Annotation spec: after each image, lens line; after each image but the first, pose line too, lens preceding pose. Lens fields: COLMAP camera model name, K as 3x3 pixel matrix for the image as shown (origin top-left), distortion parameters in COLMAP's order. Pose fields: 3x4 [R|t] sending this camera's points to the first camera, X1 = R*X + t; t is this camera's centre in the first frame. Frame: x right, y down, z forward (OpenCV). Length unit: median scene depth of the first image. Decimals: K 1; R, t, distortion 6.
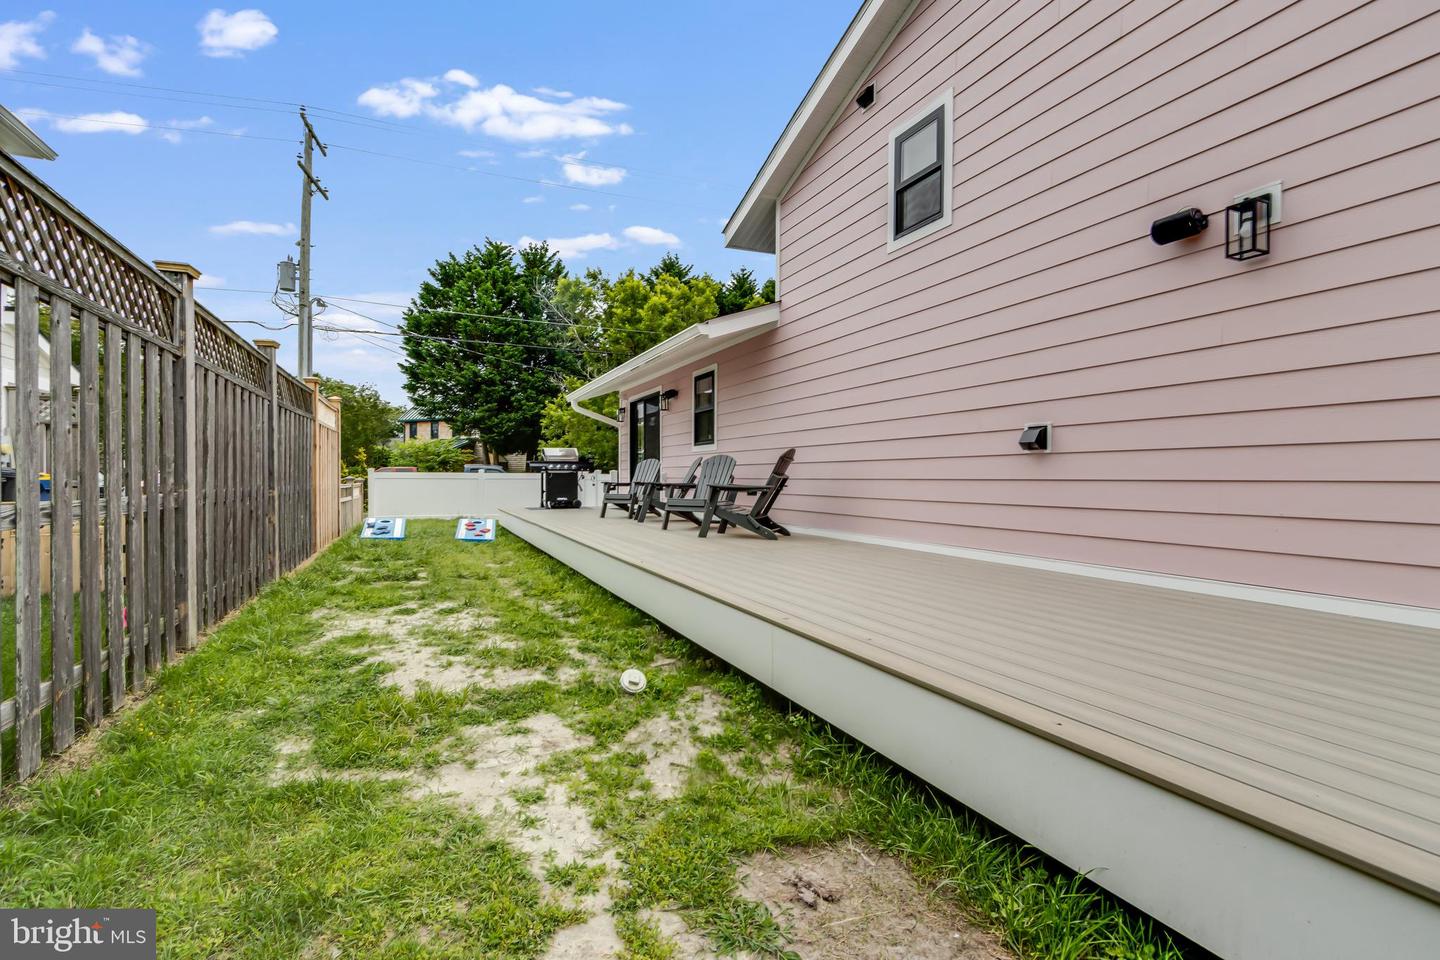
lens RADIAL K [[662.7, 0, 720.0], [0, 662.7, 480.0], [0, 0, 1]] dist [0.003195, 0.000331]
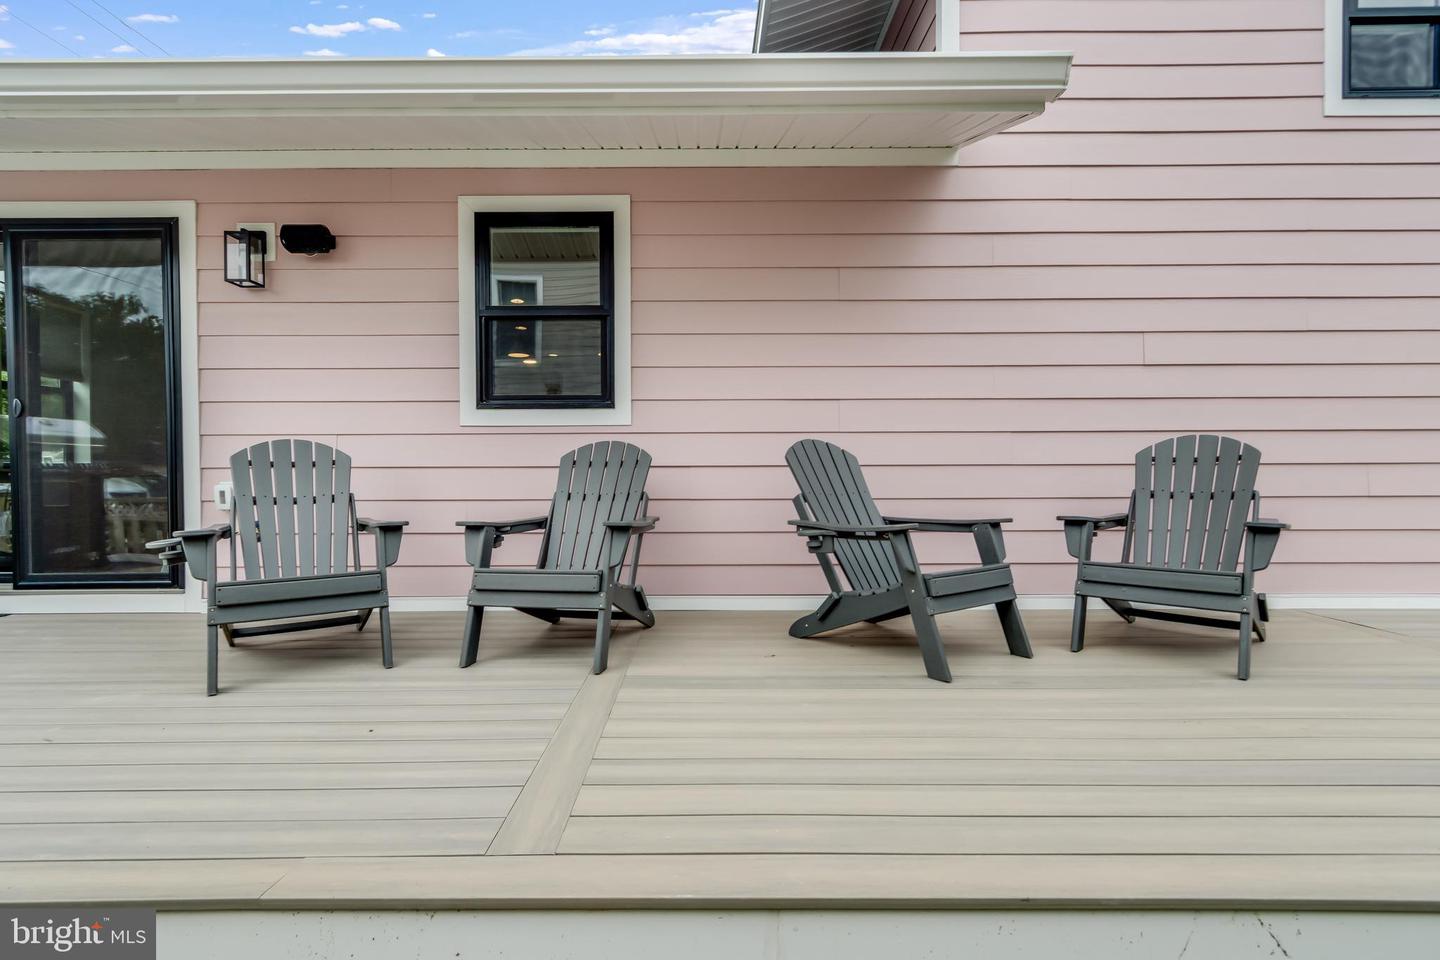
lens RADIAL K [[662.7, 0, 720.0], [0, 662.7, 480.0], [0, 0, 1]] dist [0.003195, 0.000331]
pose [[0.411527, -0.004371, 0.911387, -0.343011], [0.009398, 0.999956, 0.000552, -0.017196], [-0.911349, 0.008338, 0.411550, 0.849977]]
